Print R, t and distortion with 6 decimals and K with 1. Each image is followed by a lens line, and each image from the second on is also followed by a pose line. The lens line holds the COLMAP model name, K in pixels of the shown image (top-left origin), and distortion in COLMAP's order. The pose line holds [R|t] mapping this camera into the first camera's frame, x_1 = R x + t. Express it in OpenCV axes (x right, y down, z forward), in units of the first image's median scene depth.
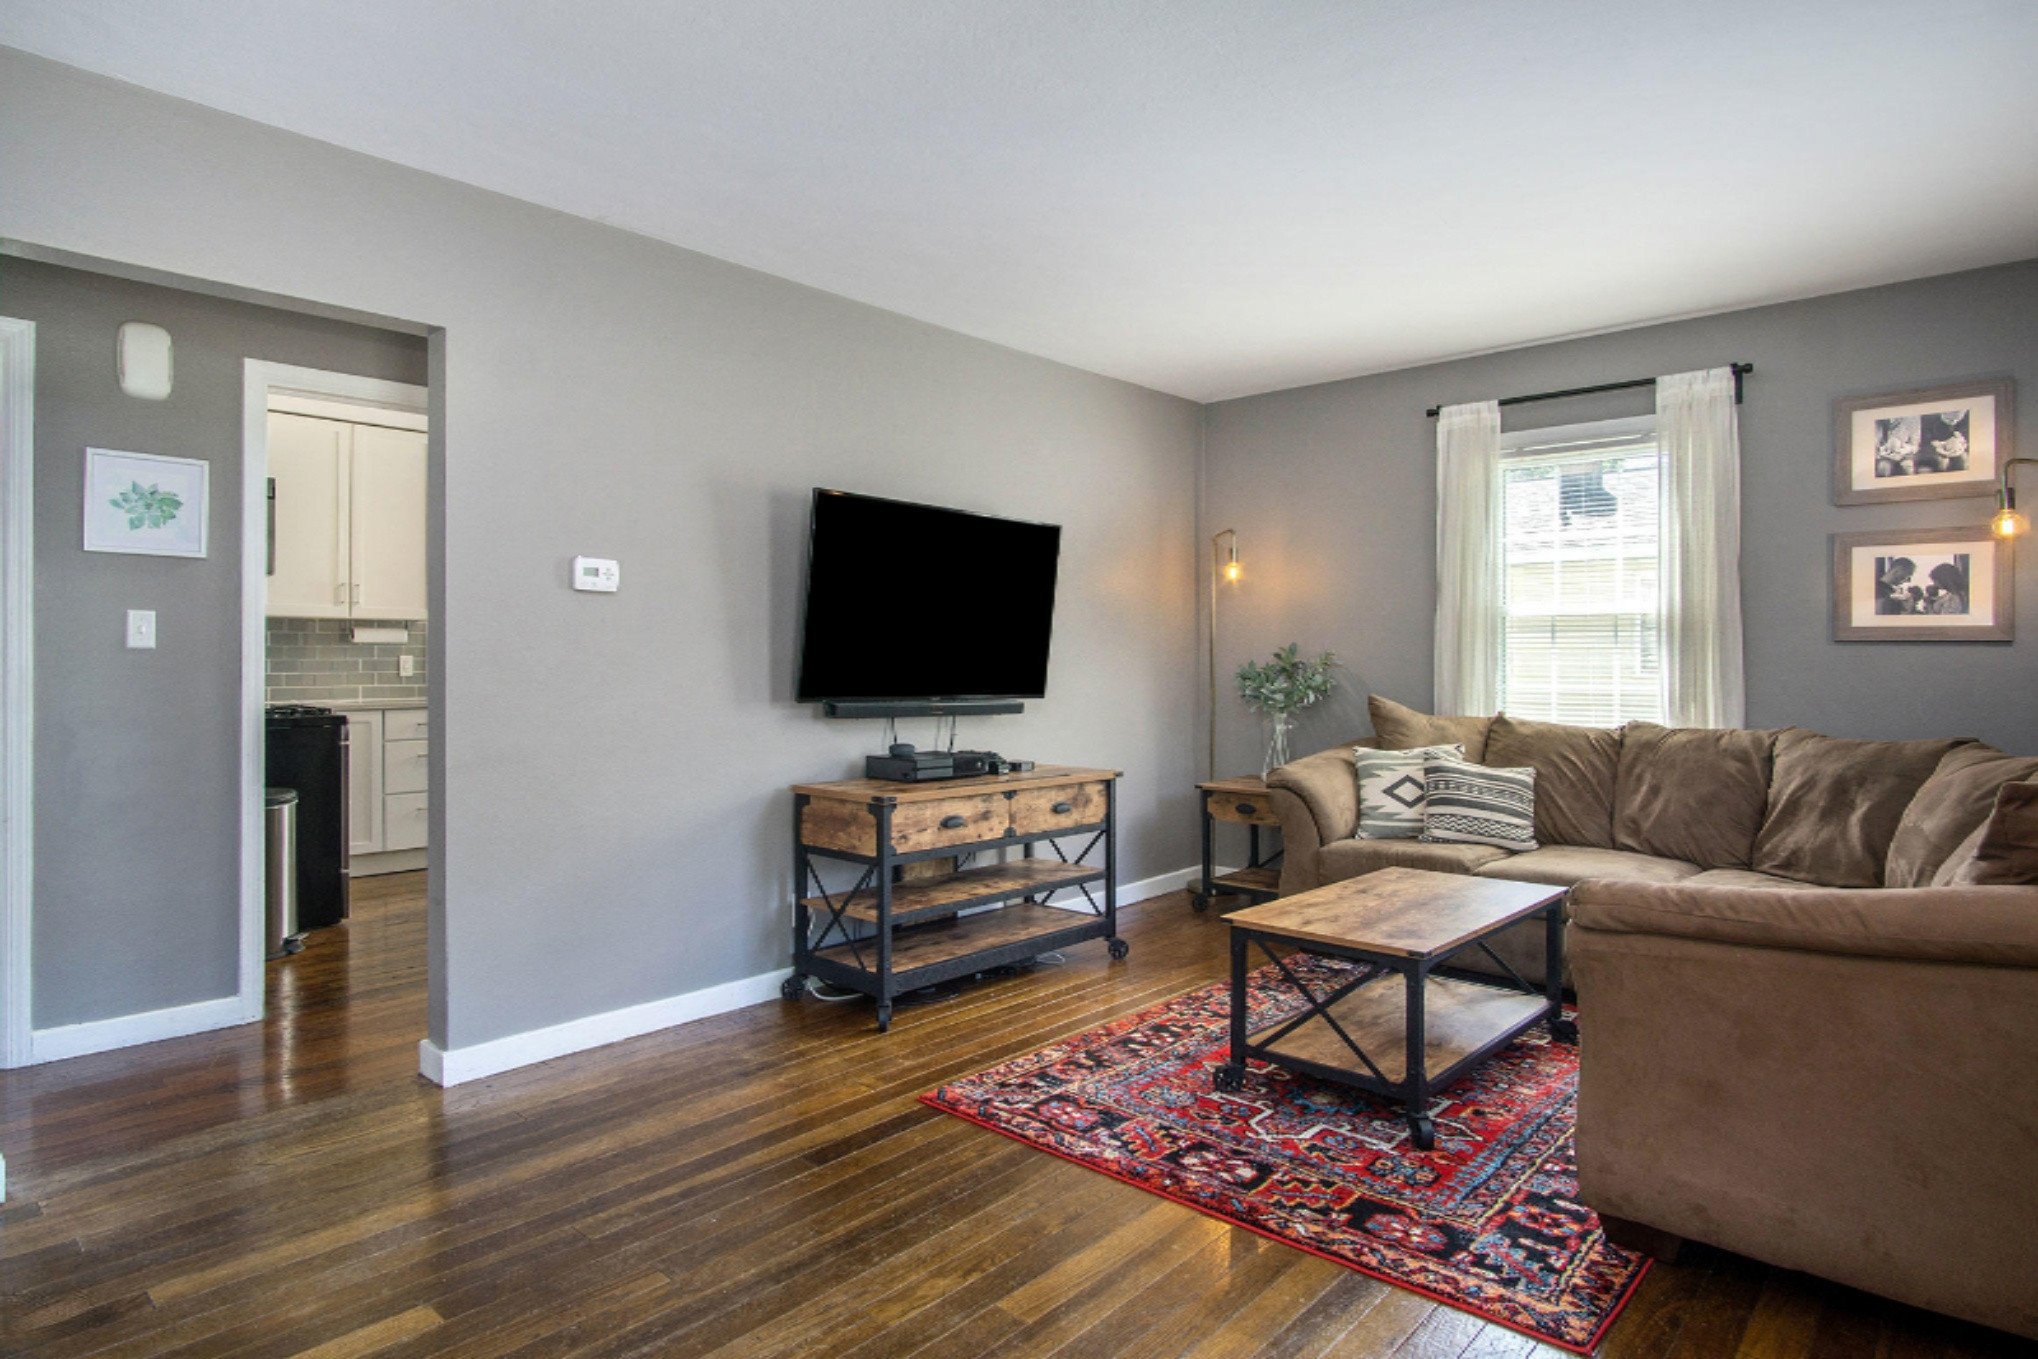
lens RADIAL K [[1131.2, 0, 1019.0], [0, 1131.2, 679.5], [0, 0, 1]] dist [-0.030490, -0.000567]
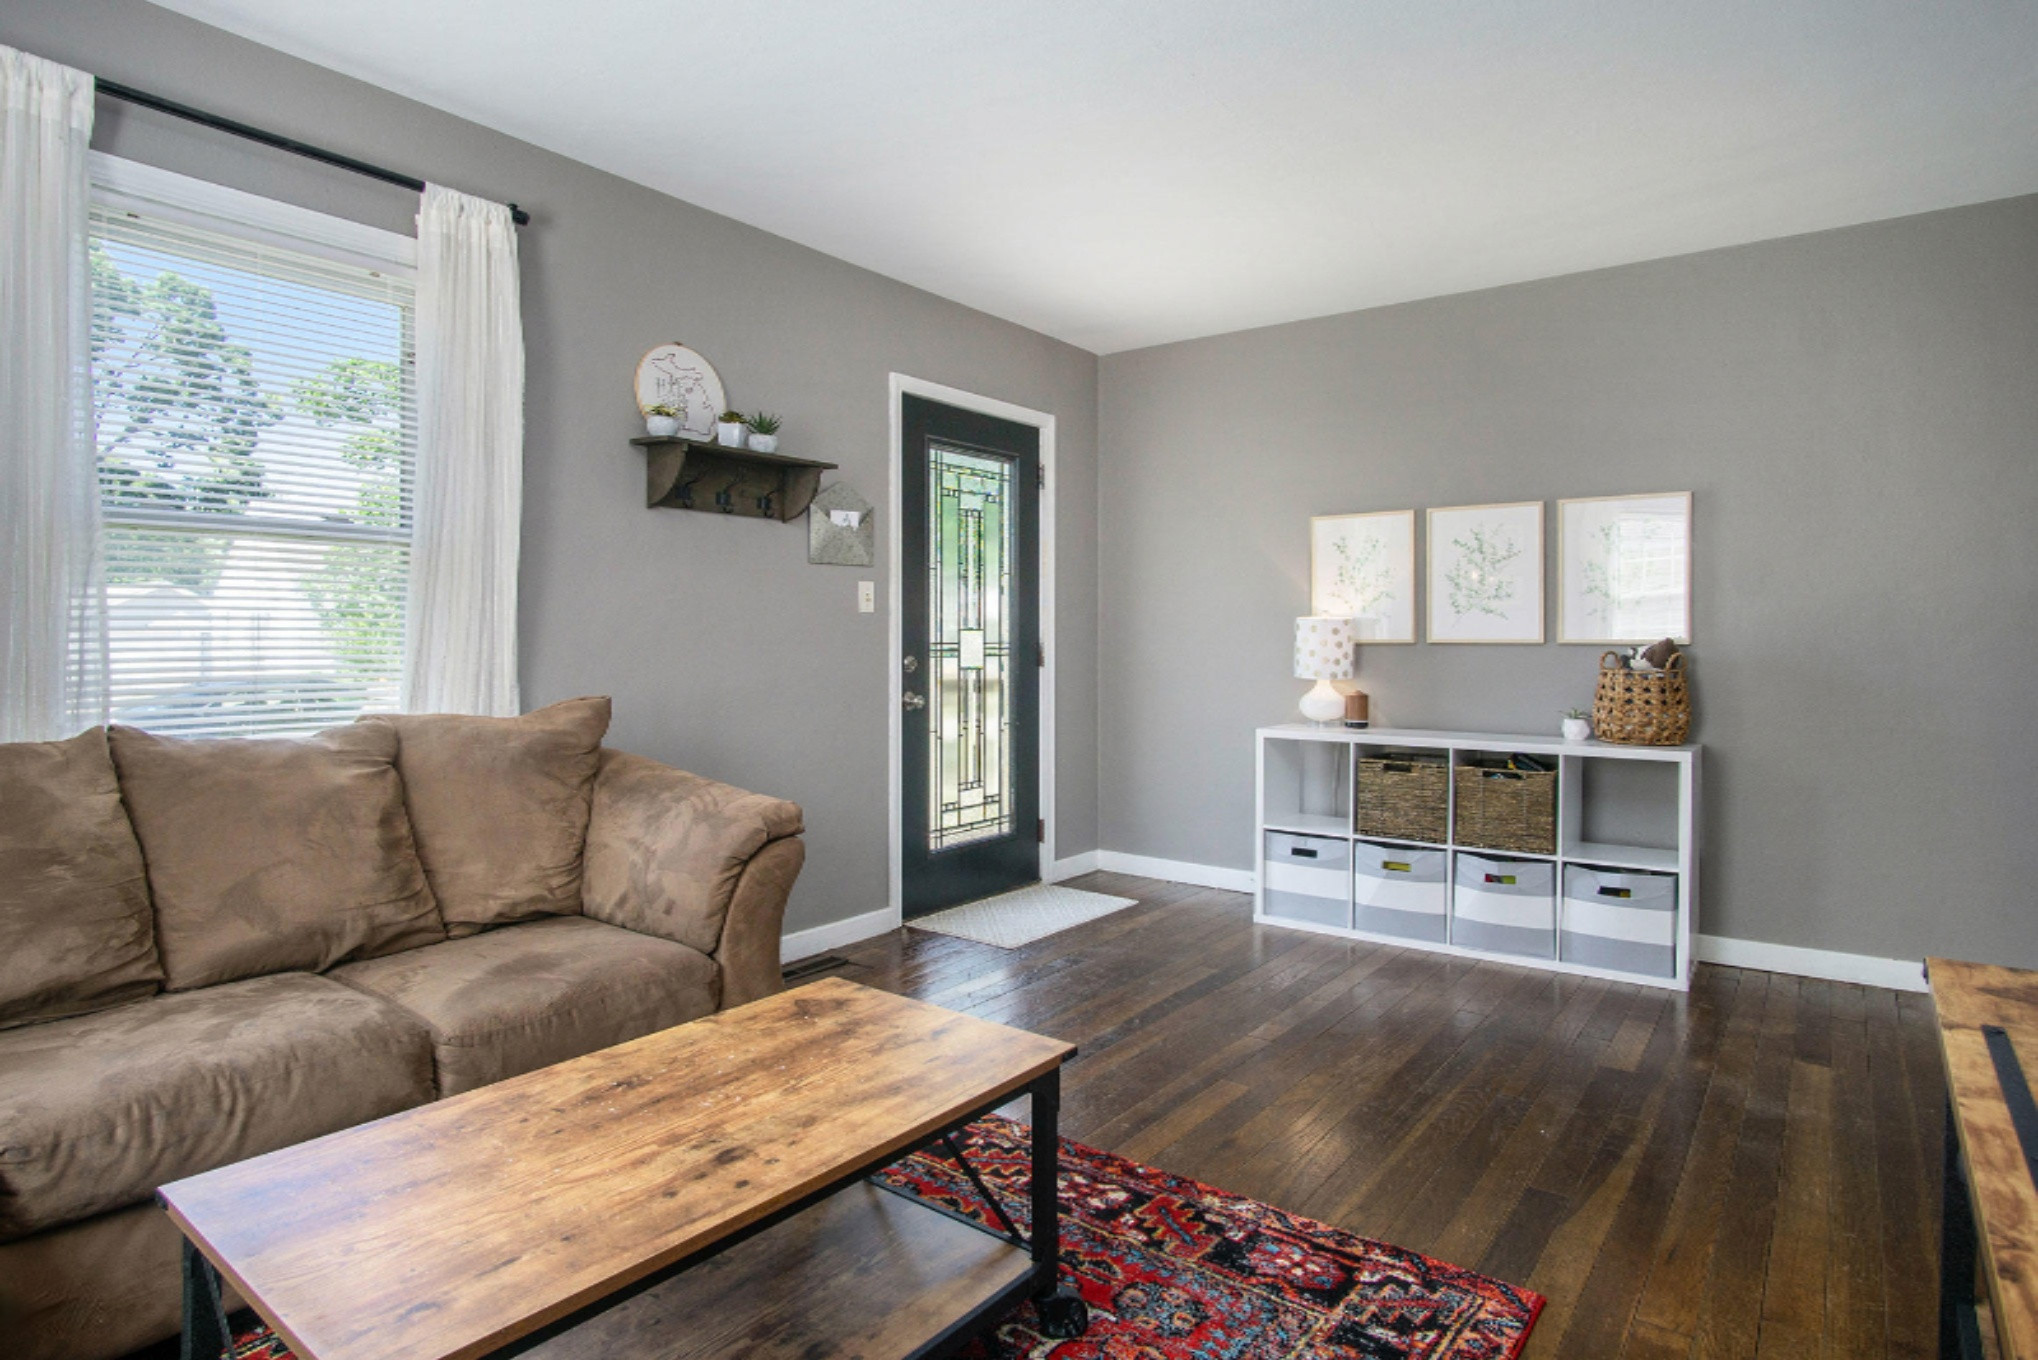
lens RADIAL K [[1105.7, 0, 1016.5], [0, 1105.7, 633.3], [0, 0, 1]] dist [-0.022716, -0.000244]
pose [[-0.996686, -0.005973, -0.081119, 0.228776], [-0.006307, 0.999973, 0.003868, -0.004859], [0.081094, 0.004366, -0.996697, 1.392032]]
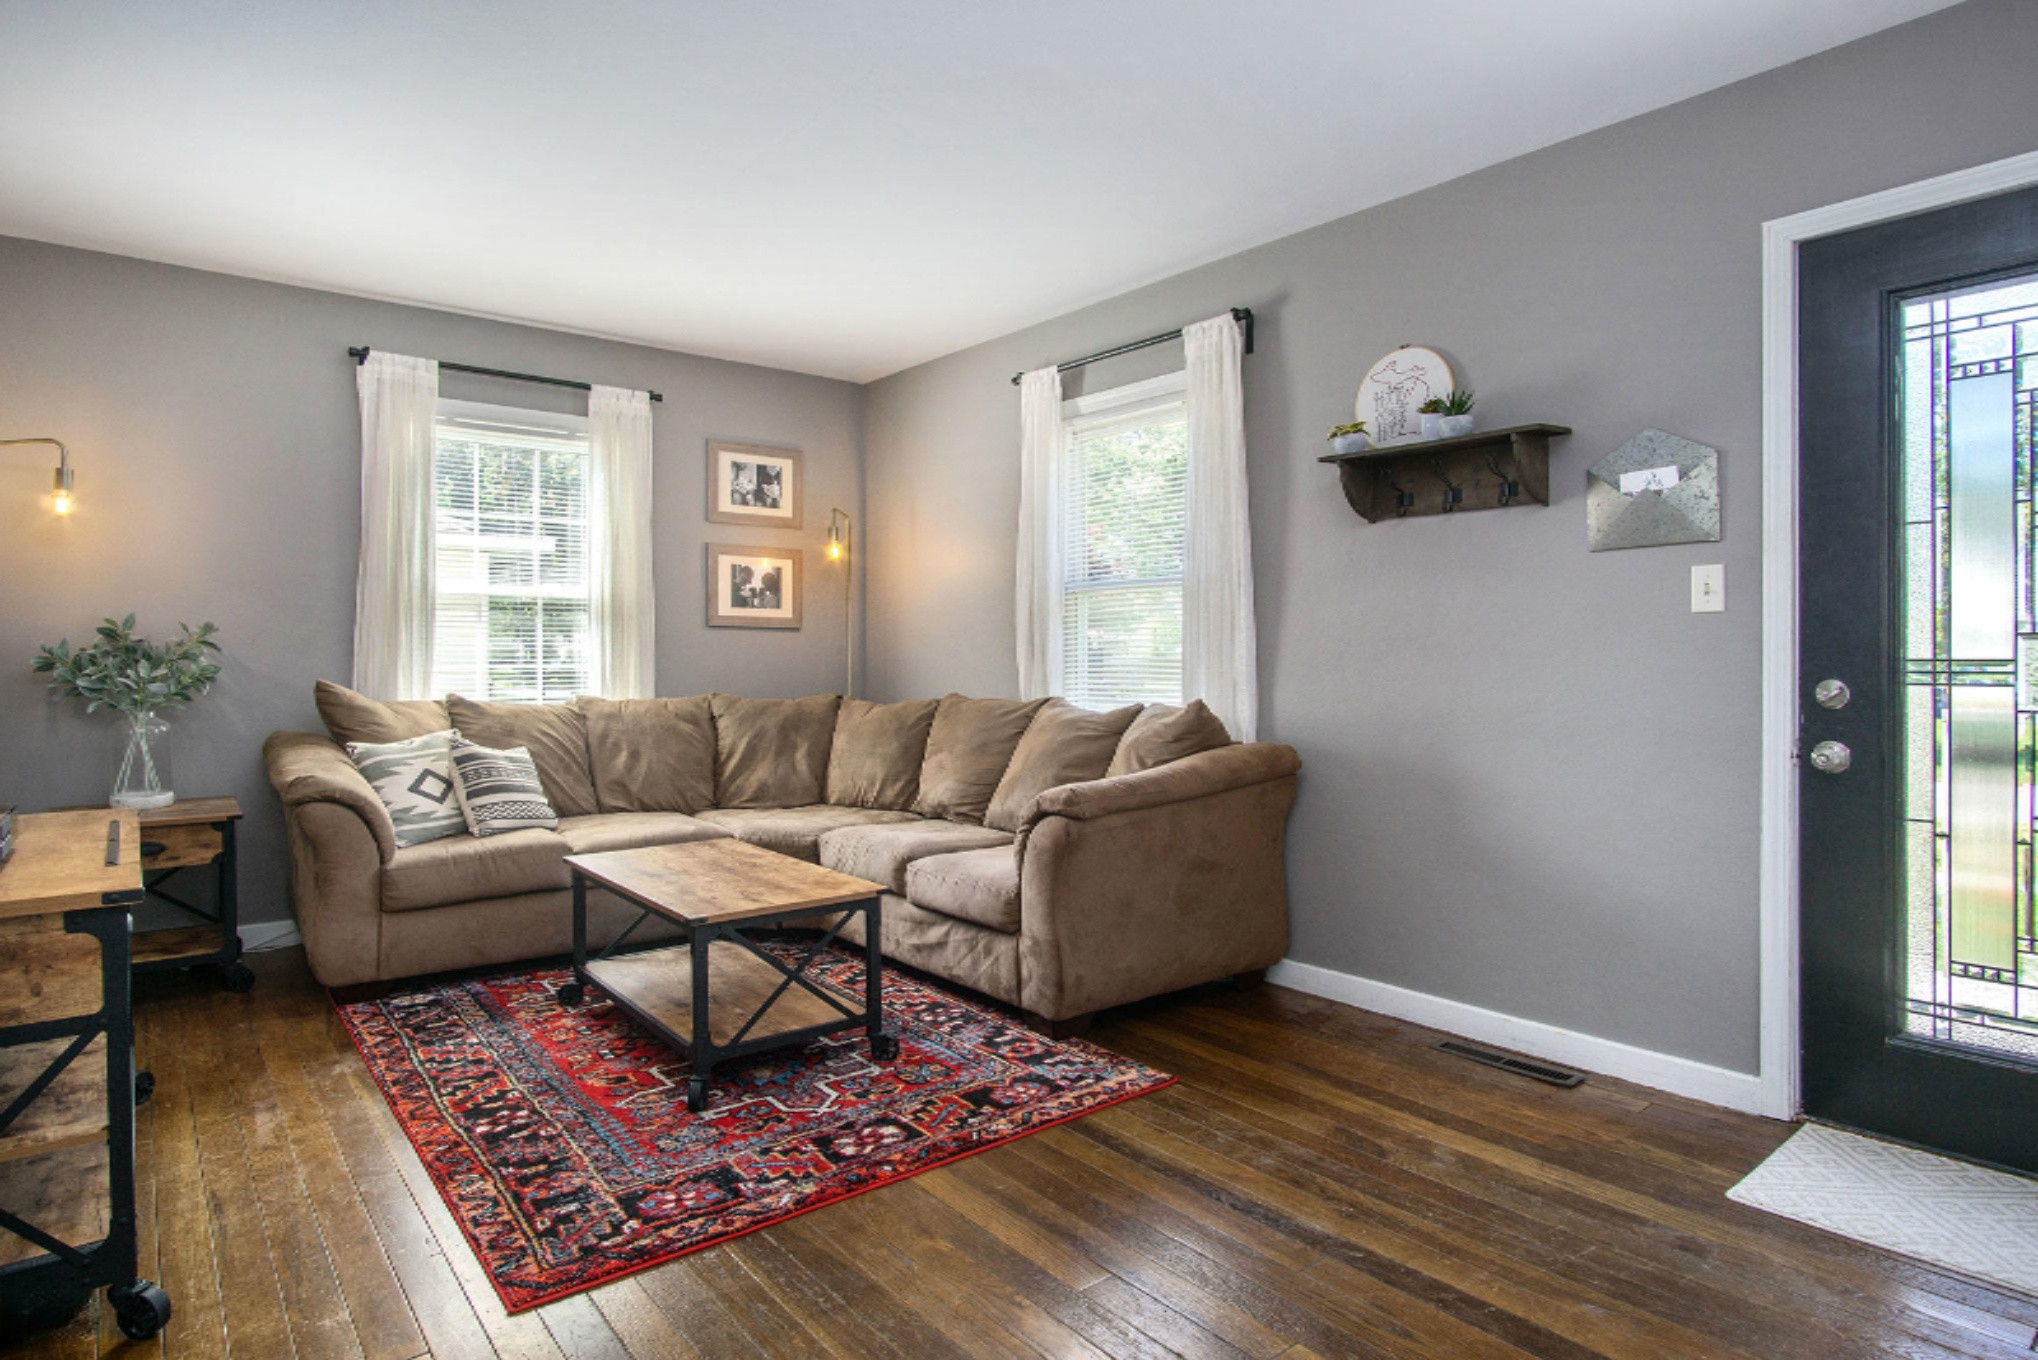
lens RADIAL K [[1116.5, 0, 1014.7], [0, 1116.5, 664.9], [0, 0, 1]] dist [-0.012261, -0.000191]
pose [[0.148036, -0.013878, 0.988885, -0.584776], [0.013919, 0.999832, 0.011948, -0.000019], [-0.988884, 0.011996, 0.148204, 0.540355]]
